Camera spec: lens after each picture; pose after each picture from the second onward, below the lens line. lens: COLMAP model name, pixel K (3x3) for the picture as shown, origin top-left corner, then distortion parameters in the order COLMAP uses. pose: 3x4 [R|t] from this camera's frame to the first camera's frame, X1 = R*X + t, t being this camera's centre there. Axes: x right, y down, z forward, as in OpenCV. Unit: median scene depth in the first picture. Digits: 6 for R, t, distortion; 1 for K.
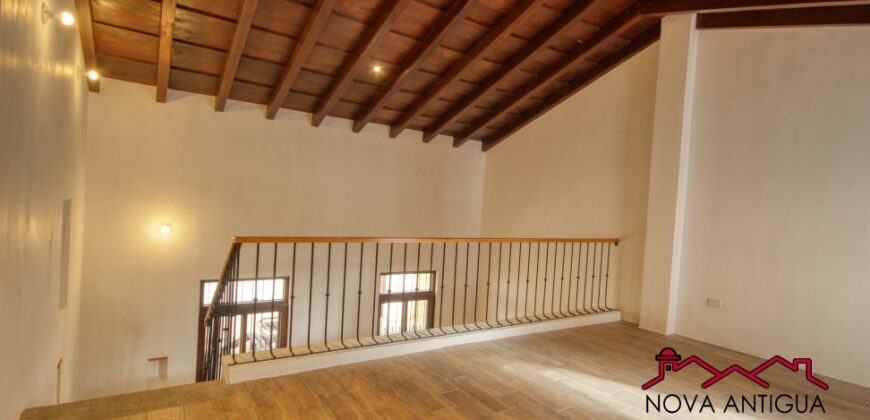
lens RADIAL K [[447.4, 0, 435.3], [0, 447.4, 204.6], [0, 0, 1]] dist [-0.020150, 0.000171]
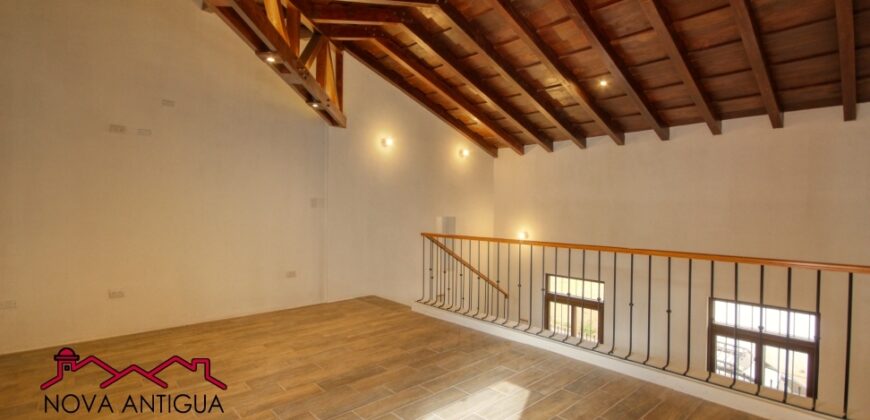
lens RADIAL K [[402.7, 0, 439.1], [0, 402.7, 215.5], [0, 0, 1]] dist [-0.002494, 0.000226]
pose [[0.154151, -0.037434, -0.987338, 0.766193], [-0.005830, 0.999230, -0.038795, 0.044155], [0.988030, 0.011737, 0.153814, 0.524875]]
